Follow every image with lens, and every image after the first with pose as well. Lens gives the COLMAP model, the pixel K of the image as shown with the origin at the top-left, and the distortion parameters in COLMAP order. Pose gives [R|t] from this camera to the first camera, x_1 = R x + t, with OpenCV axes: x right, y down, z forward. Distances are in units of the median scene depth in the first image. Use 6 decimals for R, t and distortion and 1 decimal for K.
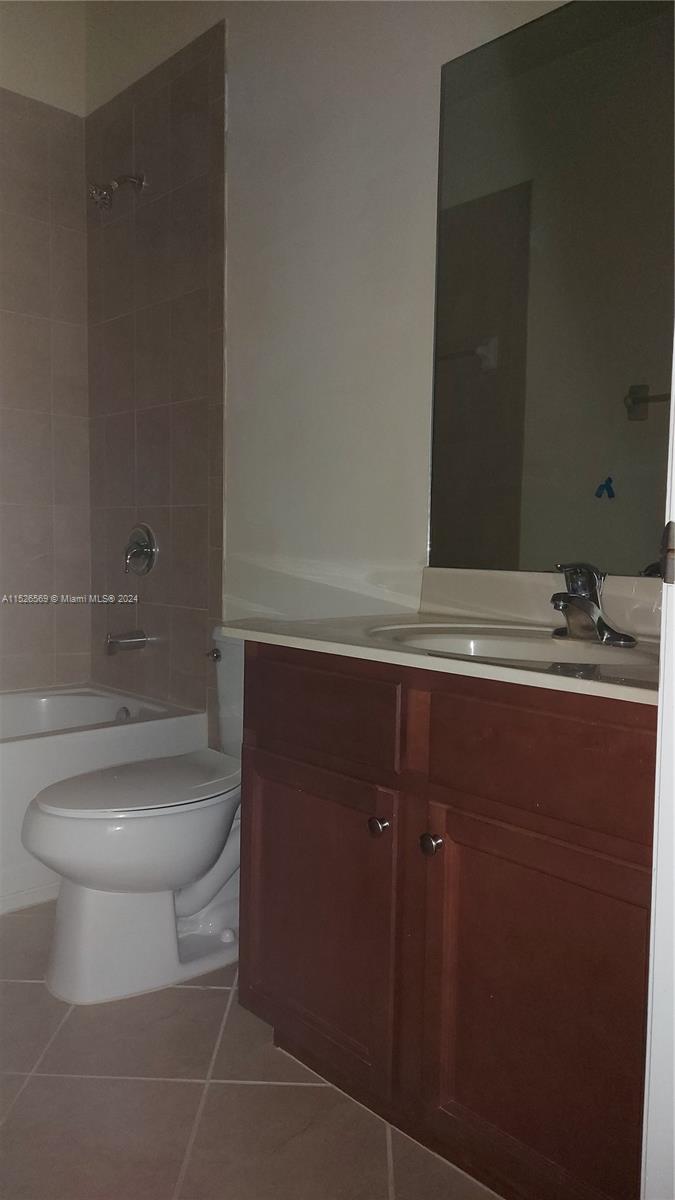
lens RADIAL K [[853.4, 0, 330.0], [0, 853.4, 602.6], [0, 0, 1]] dist [0.115235, -0.143541]
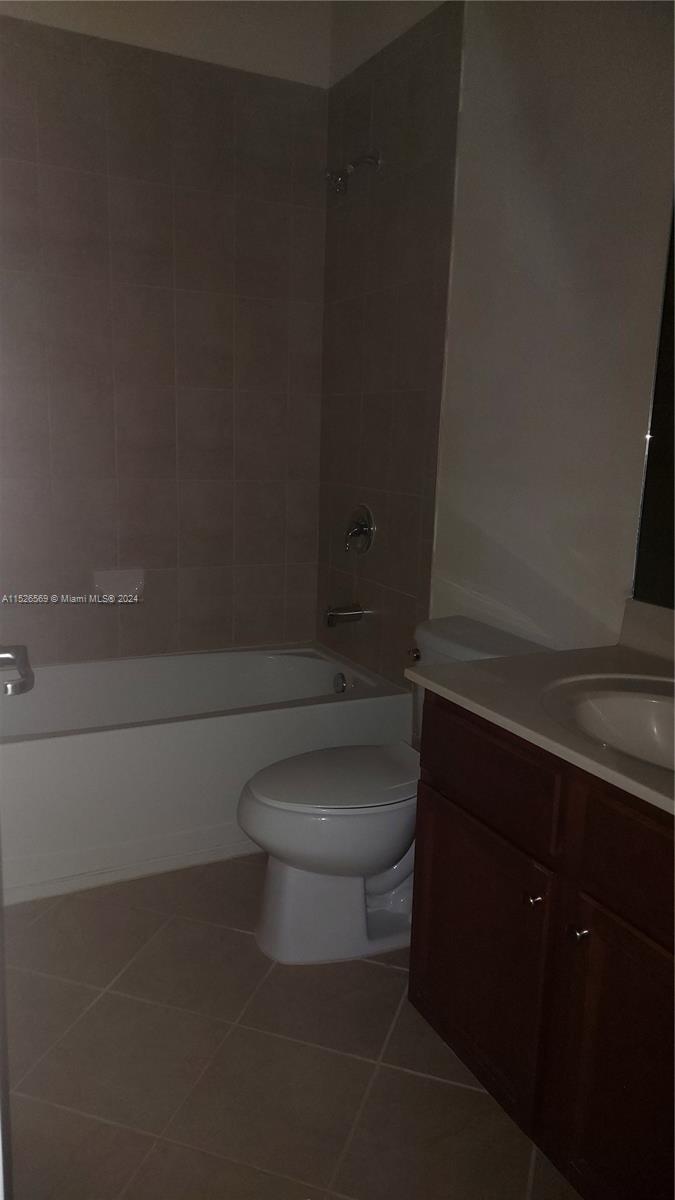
lens RADIAL K [[853.4, 0, 330.0], [0, 853.4, 602.6], [0, 0, 1]] dist [0.115235, -0.143541]
pose [[0.958374, 0.066144, -0.277748, 0.056252], [-0.032798, 0.991860, 0.123033, -0.137765], [0.283625, -0.108802, 0.952743, -0.023921]]
